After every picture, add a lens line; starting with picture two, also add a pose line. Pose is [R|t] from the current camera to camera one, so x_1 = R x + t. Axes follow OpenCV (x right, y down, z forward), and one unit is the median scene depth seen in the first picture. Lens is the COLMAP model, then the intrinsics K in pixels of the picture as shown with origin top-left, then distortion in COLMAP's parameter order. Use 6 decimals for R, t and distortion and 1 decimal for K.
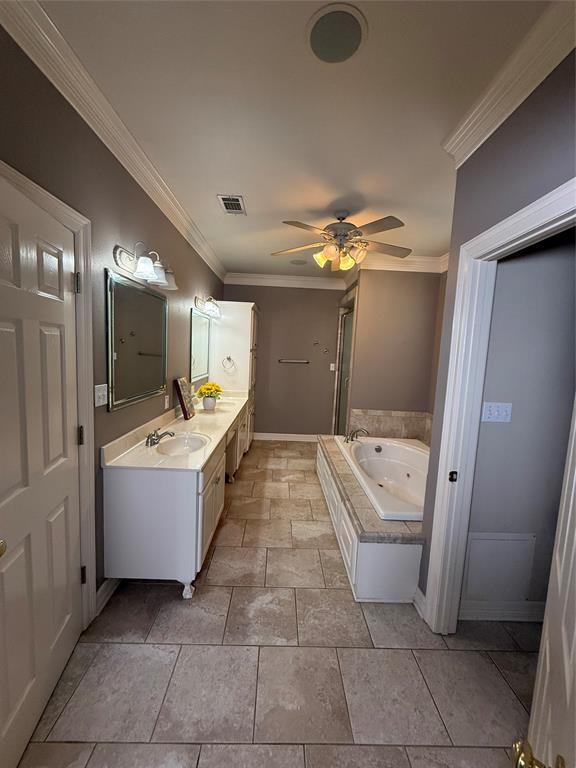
lens RADIAL K [[305.2, 0, 287.2], [0, 305.2, 382.3], [0, 0, 1]] dist [0.003911, -0.001004]
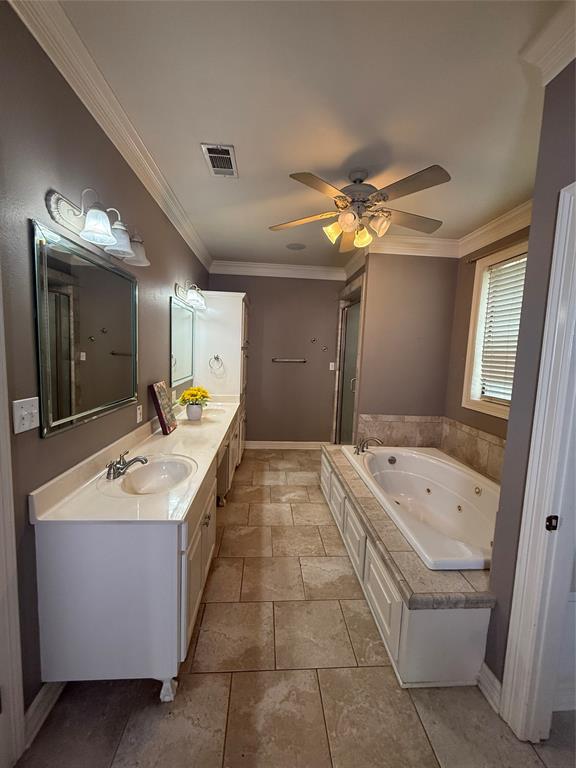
lens RADIAL K [[305.2, 0, 287.9], [0, 305.2, 382.3], [0, 0, 1]] dist [0.003911, -0.001004]
pose [[0.998690, -0.013875, 0.049259, -0.058484], [0.013760, 0.999902, 0.002675, -0.014781], [-0.049292, -0.001993, 0.998782, 0.225693]]
